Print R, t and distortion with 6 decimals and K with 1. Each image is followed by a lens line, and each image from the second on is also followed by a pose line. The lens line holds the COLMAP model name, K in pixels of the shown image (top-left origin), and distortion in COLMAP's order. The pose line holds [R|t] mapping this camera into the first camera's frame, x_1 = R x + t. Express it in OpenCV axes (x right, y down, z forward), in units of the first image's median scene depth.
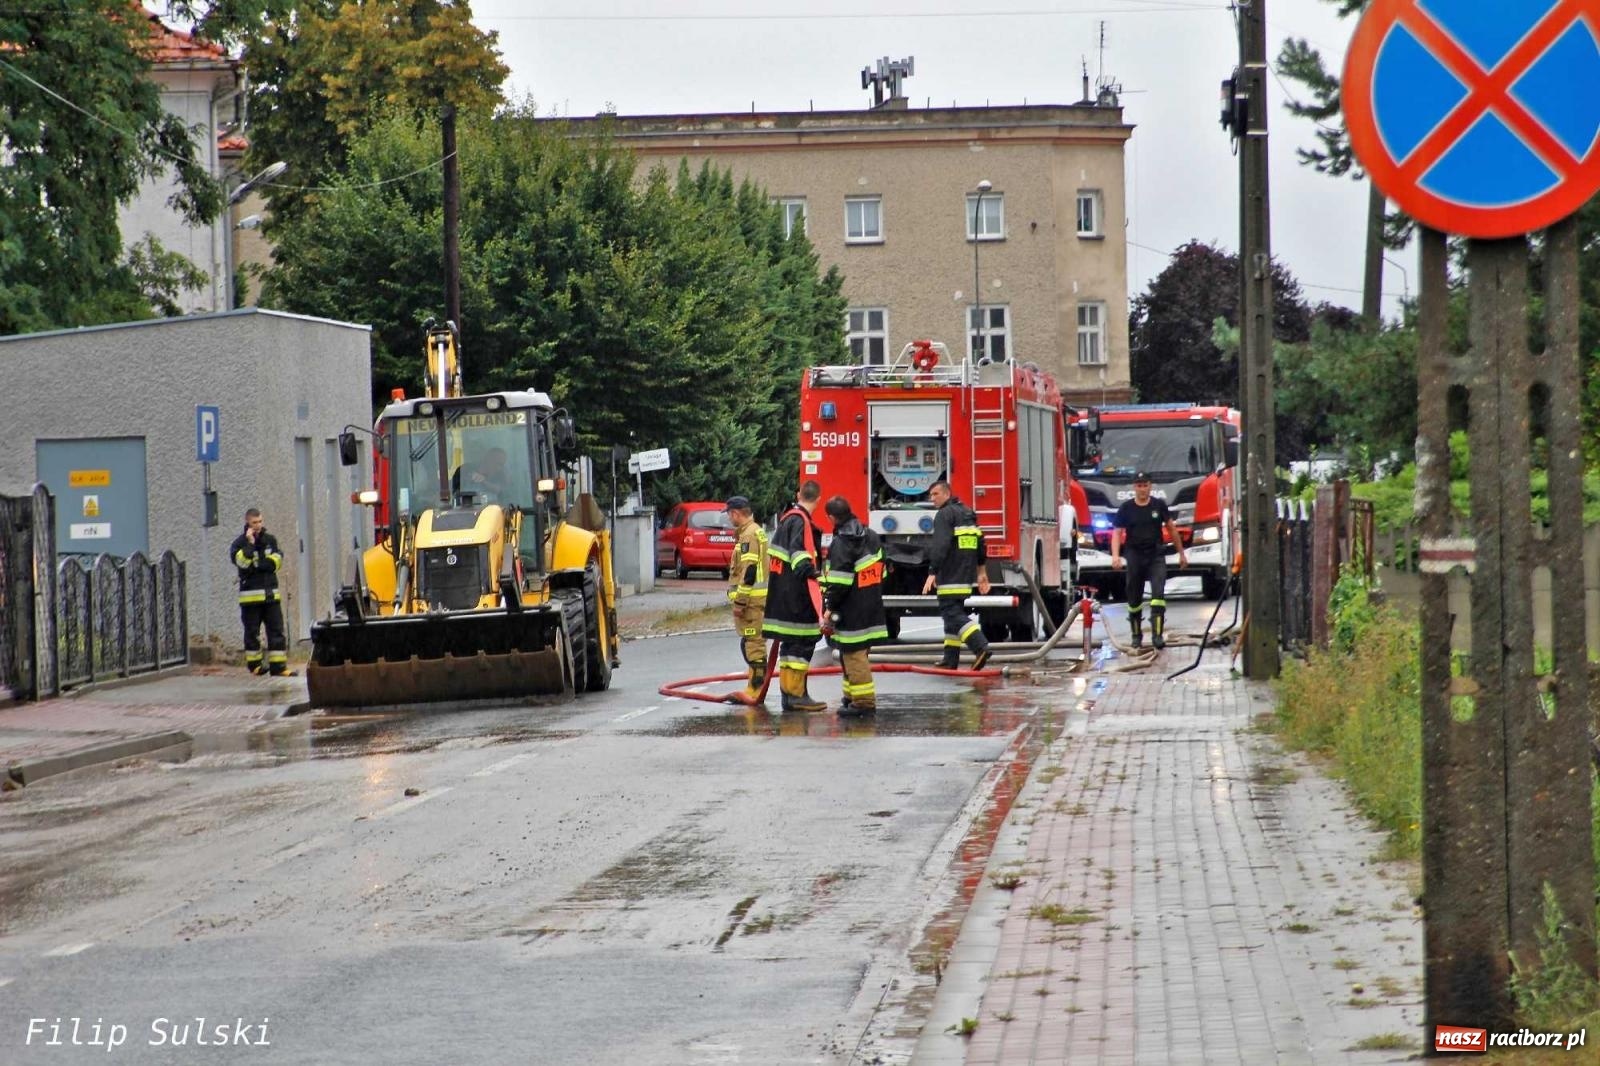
lens RADIAL K [[8204.9, 0, 799.4], [0, 8204.9, 497.5], [0, 0, 1]] dist [1.051777, -10.657925]
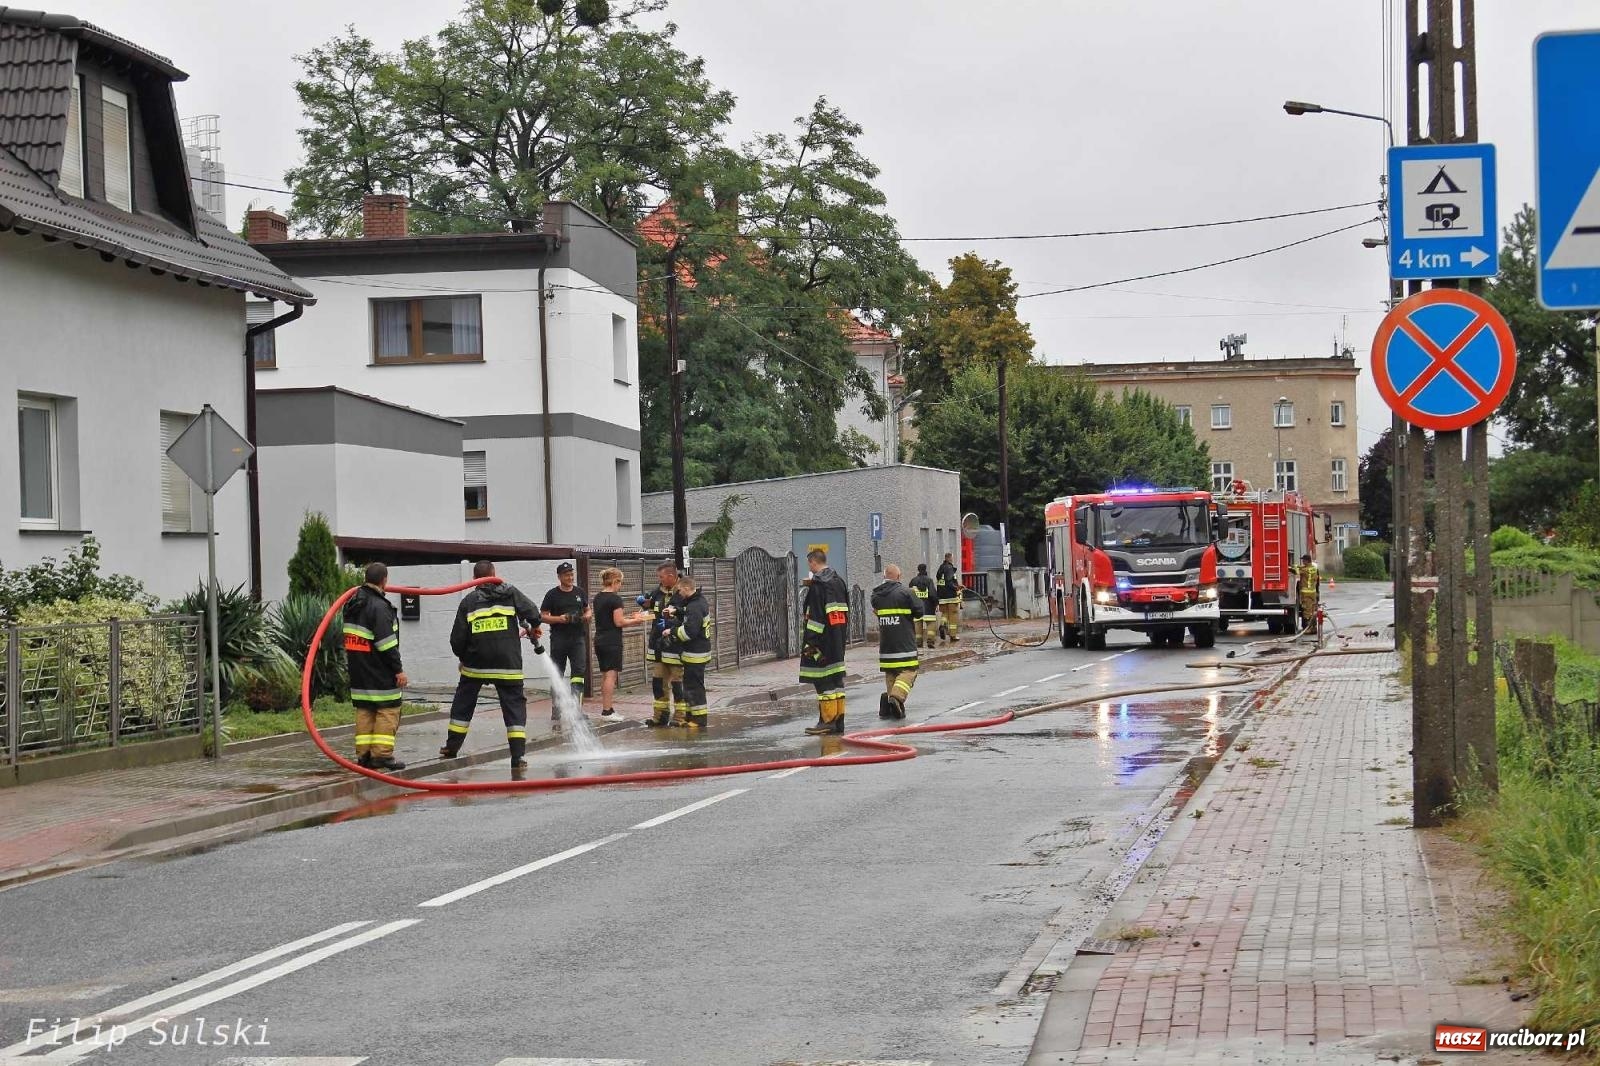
lens RADIAL K [[4222.9, 0, 802.8], [0, 4222.9, 453.8], [0, 0, 1]] dist [0.194104, -0.156173]
pose [[0.995532, -0.001545, -0.094413, 0.005509], [-0.000808, 0.999690, -0.024875, 0.000190], [0.094422, 0.024840, 0.995222, -0.016116]]
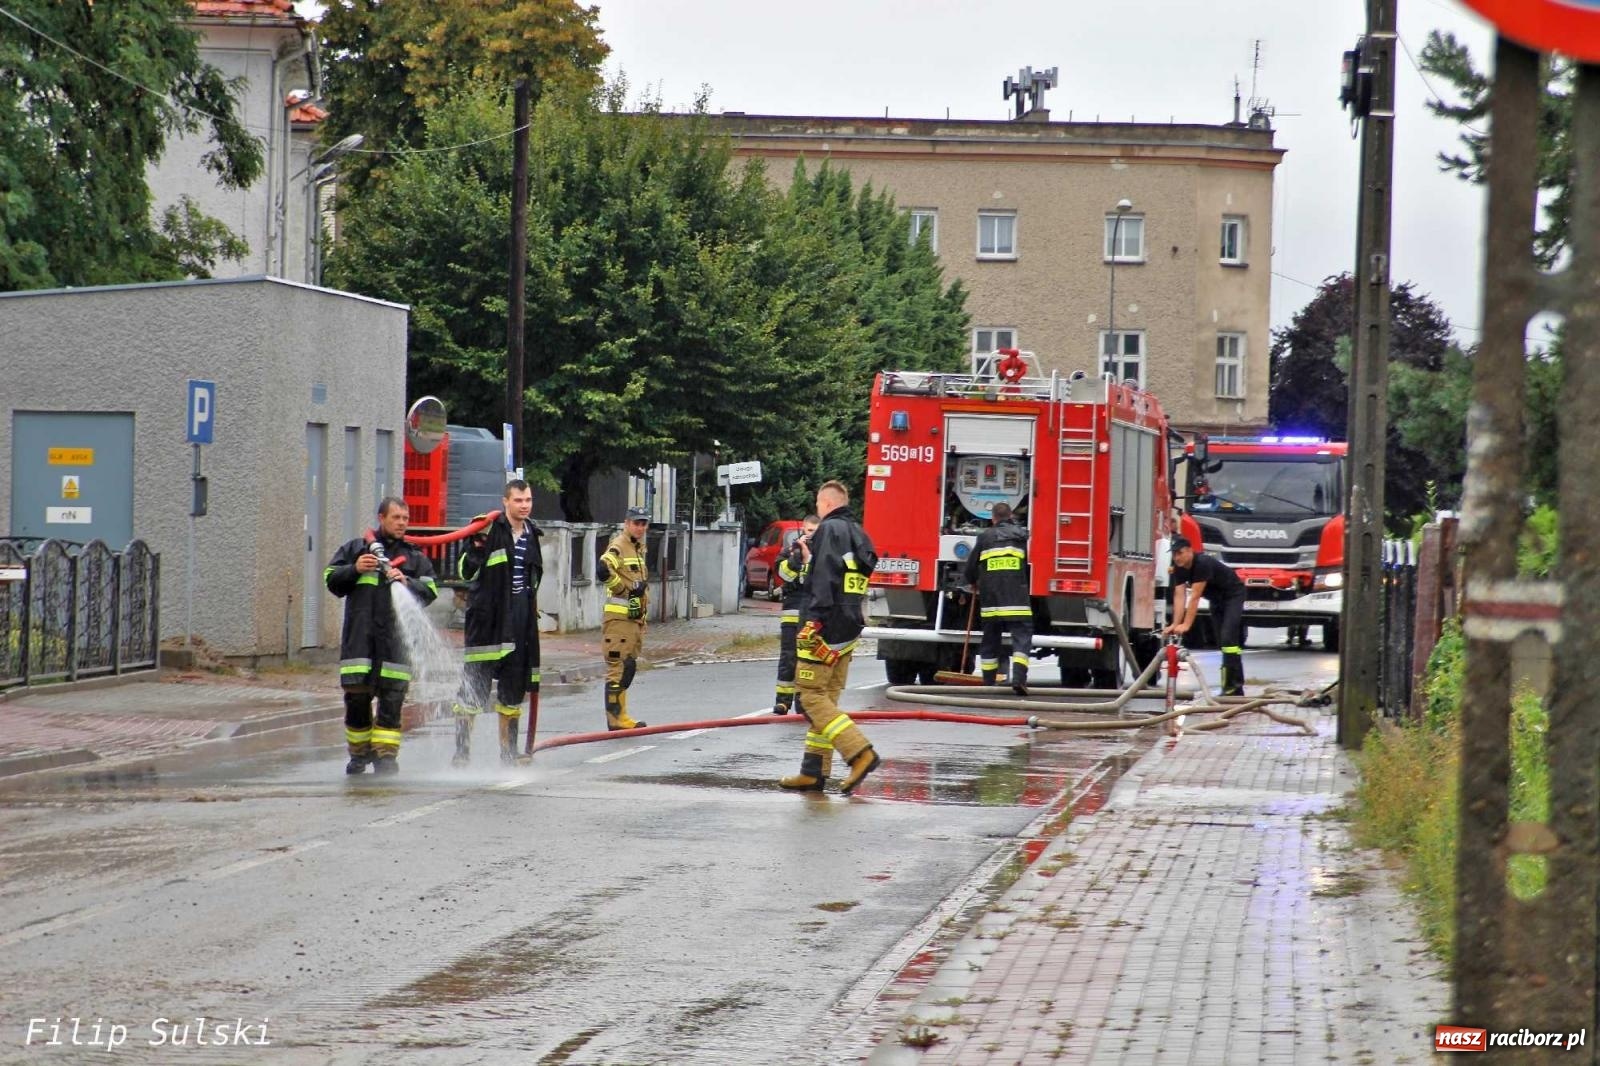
lens RADIAL K [[7982.9, 0, 800.0], [0, 7982.9, 533.0], [0, 0, 1]] dist [0.739520, 3.519483]
pose [[0.998635, 0.047683, -0.021324, 0.009266], [-0.047662, 0.998862, 0.001478, 0.000710], [0.021371, -0.000460, 0.999772, 0.100332]]
